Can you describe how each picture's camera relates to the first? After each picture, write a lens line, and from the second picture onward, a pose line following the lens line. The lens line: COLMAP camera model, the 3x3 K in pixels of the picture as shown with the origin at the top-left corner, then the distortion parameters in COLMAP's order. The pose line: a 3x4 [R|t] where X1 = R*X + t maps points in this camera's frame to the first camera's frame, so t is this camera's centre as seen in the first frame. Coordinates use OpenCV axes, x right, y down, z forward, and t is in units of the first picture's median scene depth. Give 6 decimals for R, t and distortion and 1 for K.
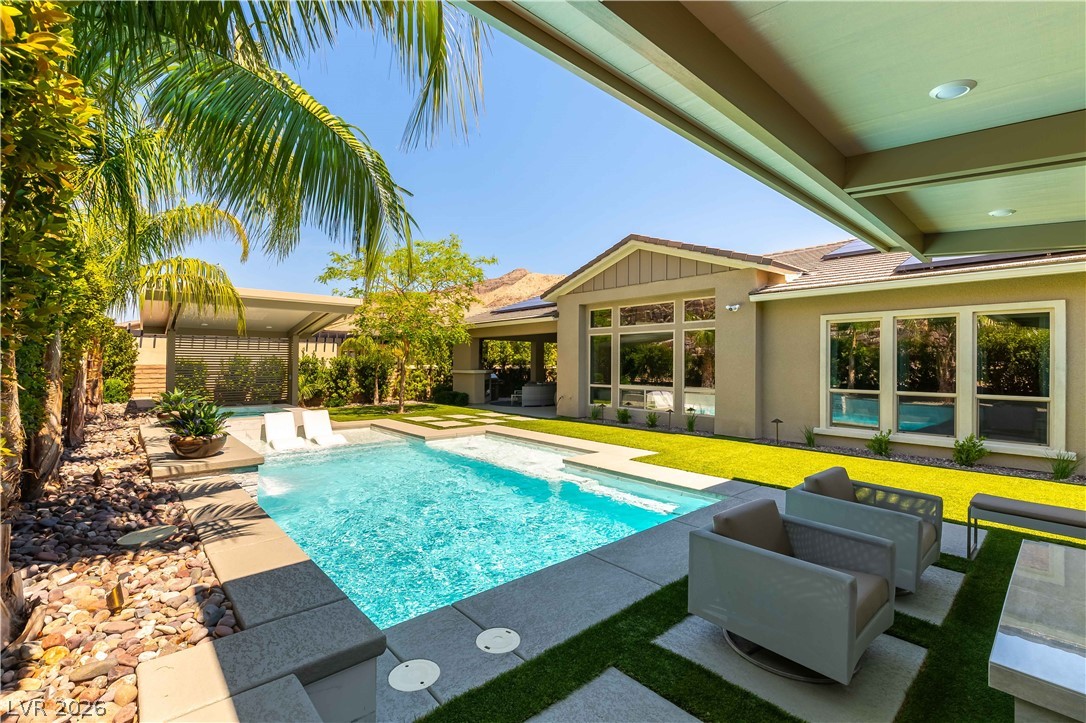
lens RADIAL K [[476.0, 0, 545.9], [0, 476.0, 366.2], [0, 0, 1]] dist [-0.001693, -0.000020]
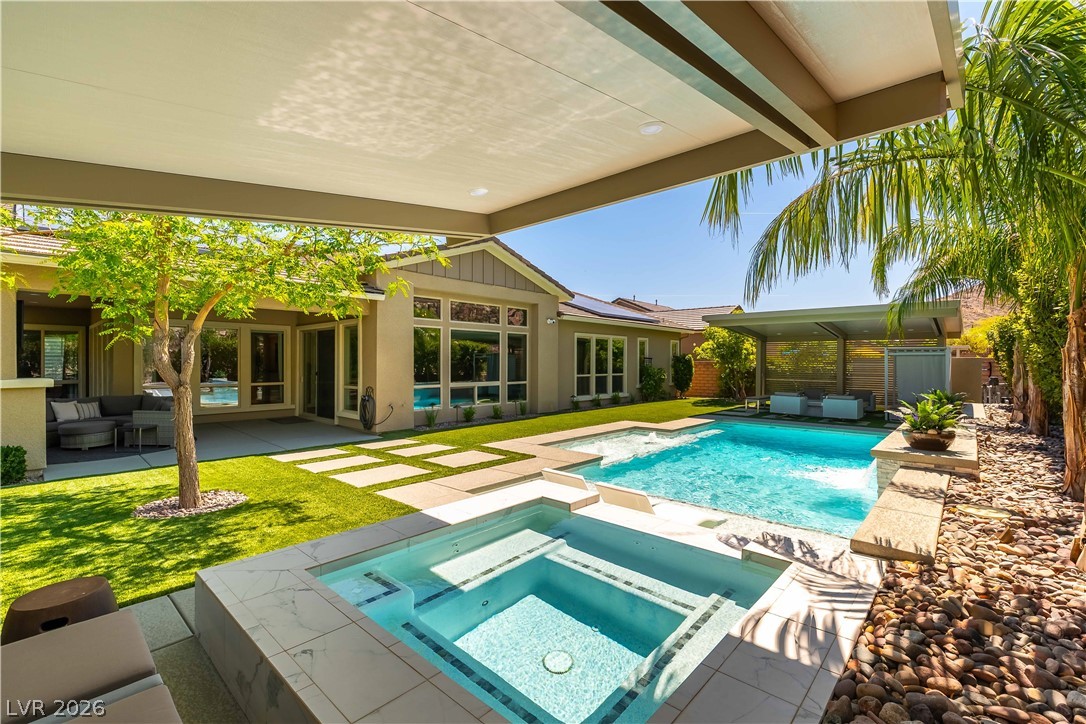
lens RADIAL K [[476.0, 0, 545.9], [0, 476.0, 366.7], [0, 0, 1]] dist [-0.001693, -0.000020]
pose [[-0.096177, -0.019339, 0.995176, -0.858680], [-0.000875, 0.999812, 0.019345, -0.012713], [-0.995364, 0.000989, -0.096176, 0.976776]]
